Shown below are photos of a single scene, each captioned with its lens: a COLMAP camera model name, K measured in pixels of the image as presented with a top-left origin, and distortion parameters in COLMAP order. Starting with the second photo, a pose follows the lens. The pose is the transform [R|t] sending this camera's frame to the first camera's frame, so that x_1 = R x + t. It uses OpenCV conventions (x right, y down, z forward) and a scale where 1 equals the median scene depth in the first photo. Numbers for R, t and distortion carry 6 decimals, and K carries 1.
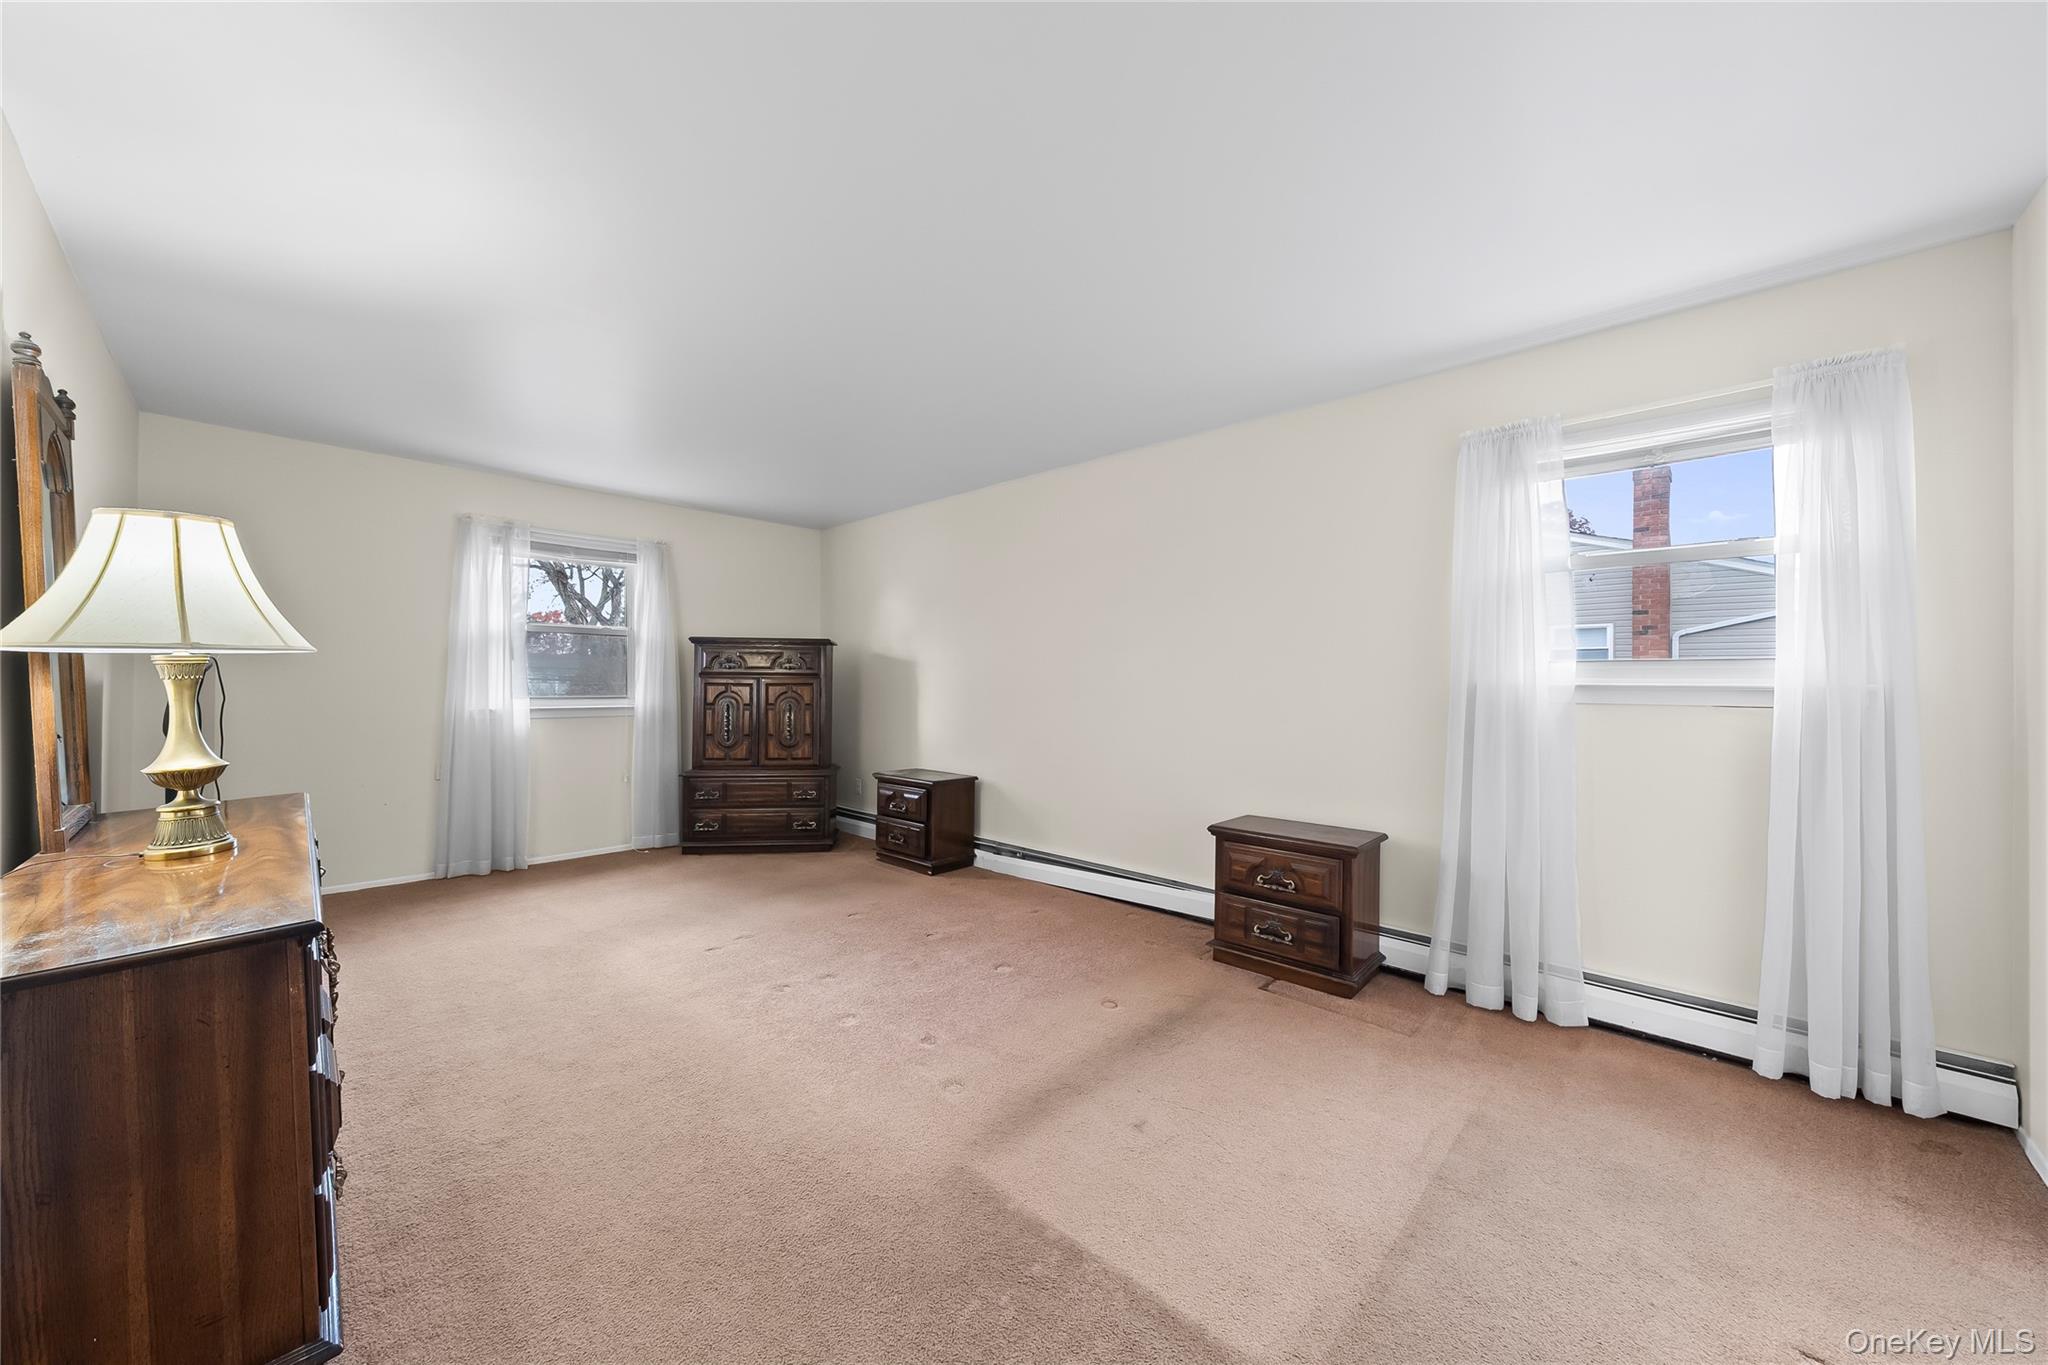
lens RADIAL K [[730.3, 0, 1026.0], [0, 730.3, 686.2], [0, 0, 1]] dist [0.000559, -0.000025]
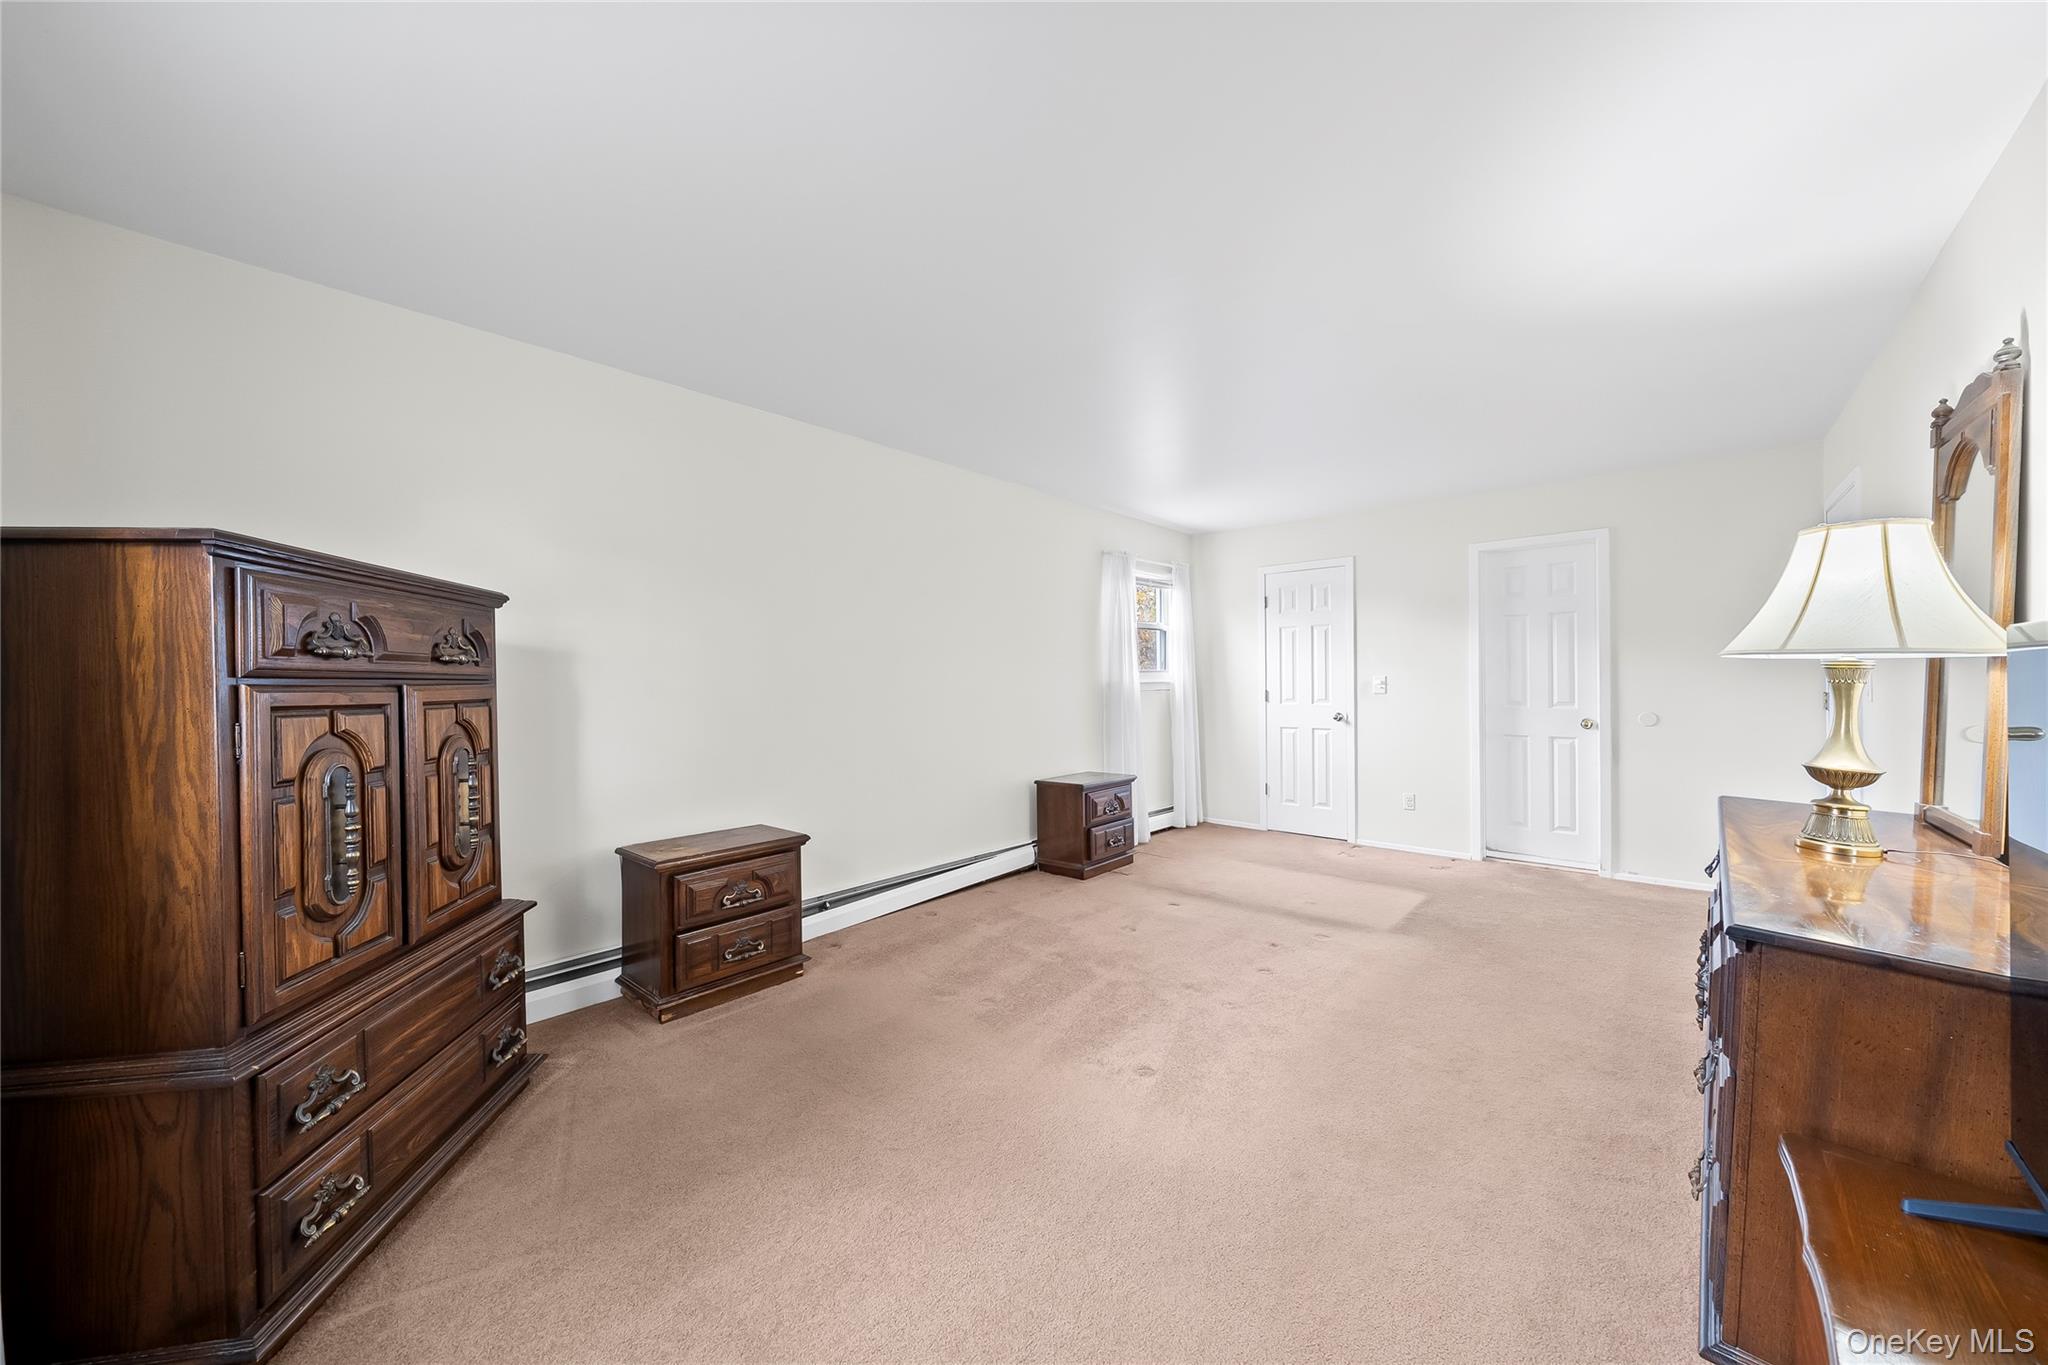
lens RADIAL K [[730.3, 0, 1026.0], [0, 730.3, 686.2], [0, 0, 1]] dist [0.000559, -0.000025]
pose [[-0.026990, -0.013639, 0.999543, -0.720835], [0.014694, 0.999793, 0.014039, -0.012379], [-0.999528, 0.015066, -0.026784, 0.724553]]
